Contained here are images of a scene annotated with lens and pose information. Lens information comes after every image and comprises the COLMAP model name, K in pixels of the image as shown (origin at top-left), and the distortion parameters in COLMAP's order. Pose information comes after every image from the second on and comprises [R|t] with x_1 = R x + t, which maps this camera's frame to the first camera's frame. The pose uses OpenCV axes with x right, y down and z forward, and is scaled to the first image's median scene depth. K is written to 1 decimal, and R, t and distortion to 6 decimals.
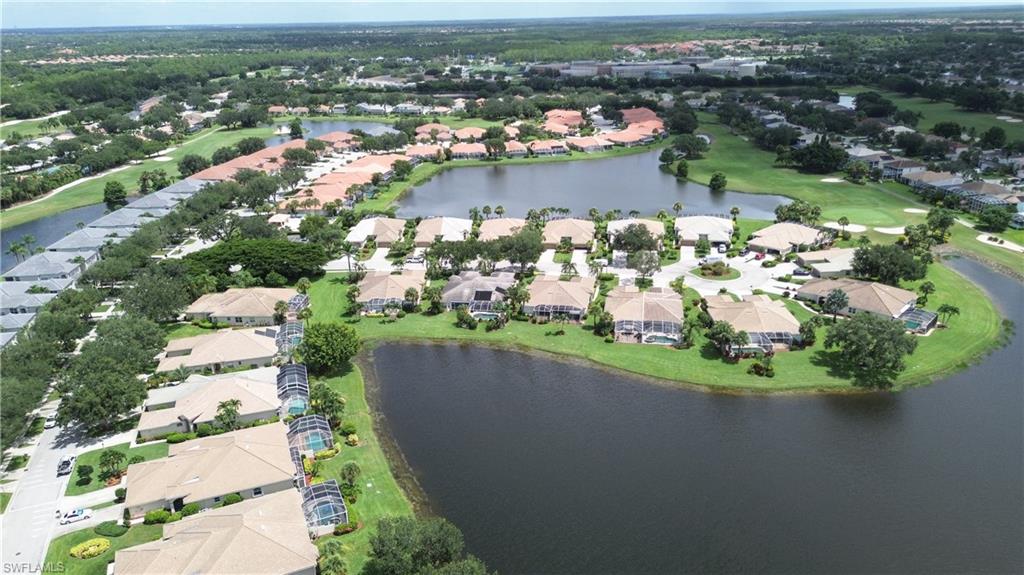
lens RADIAL K [[721.6, 0, 512.0], [0, 721.6, 287.5], [0, 0, 1]] dist [0.083046, -0.101237]
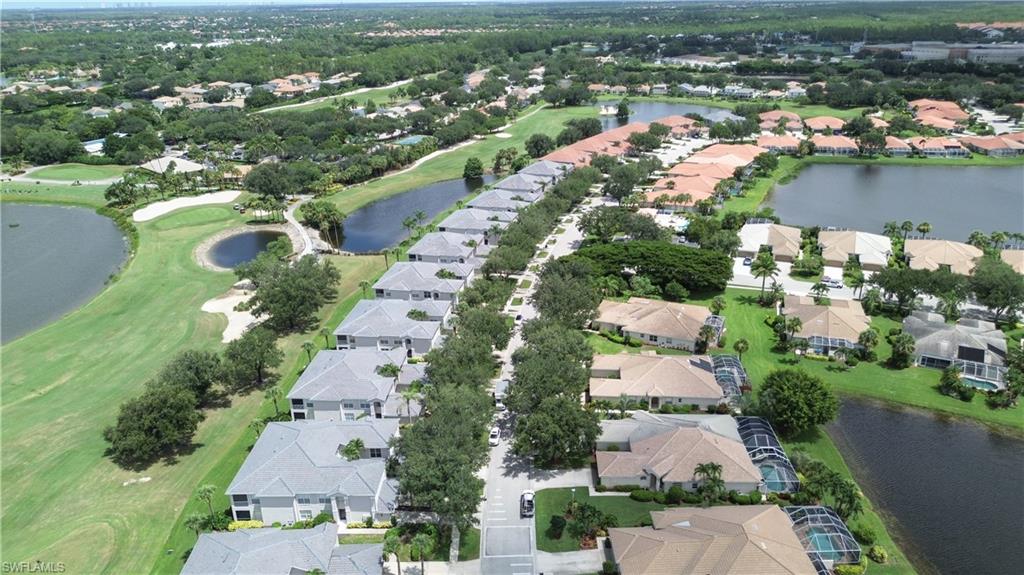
lens RADIAL K [[721.6, 0, 512.0], [0, 721.6, 287.5], [0, 0, 1]] dist [0.083046, -0.101237]
pose [[0.939002, 0.130098, -0.318354, -0.124446], [-0.120798, 0.991473, 0.048874, -0.018036], [0.321998, -0.007437, 0.946711, 0.056438]]
